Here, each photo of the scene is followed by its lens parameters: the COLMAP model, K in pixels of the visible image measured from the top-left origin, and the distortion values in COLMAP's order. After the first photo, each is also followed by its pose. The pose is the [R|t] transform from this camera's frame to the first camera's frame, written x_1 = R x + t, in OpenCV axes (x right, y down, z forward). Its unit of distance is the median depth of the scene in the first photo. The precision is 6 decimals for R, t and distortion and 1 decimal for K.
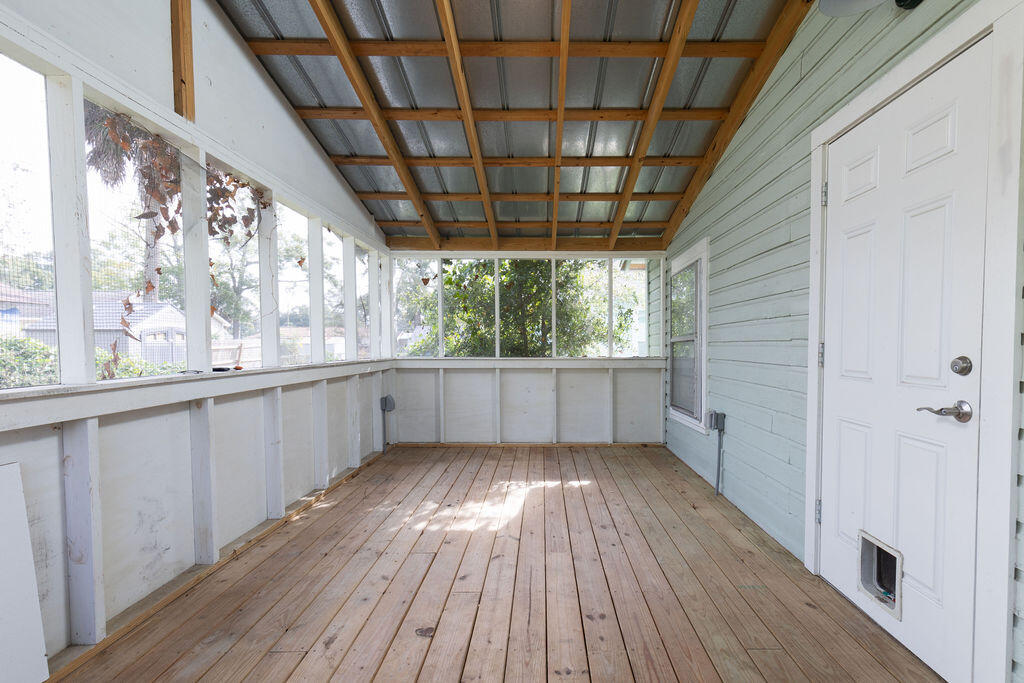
lens RADIAL K [[468.6, 0, 510.8], [0, 468.6, 341.2], [0, 0, 1]] dist [-0.000937, -0.000085]
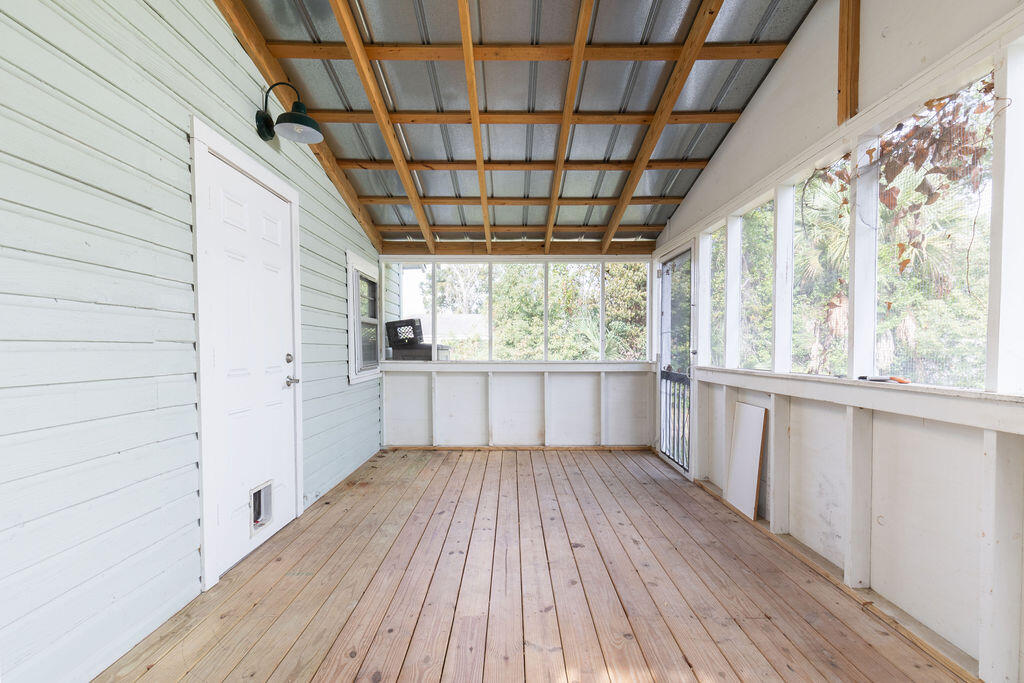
lens RADIAL K [[468.6, 0, 511.8], [0, 468.6, 346.6], [0, 0, 1]] dist [-0.000937, -0.000085]
pose [[-0.997749, -0.000781, -0.067054, 0.106371], [-0.000220, 0.999965, -0.008370, 0.012462], [0.067059, -0.008336, -0.997714, 2.186513]]
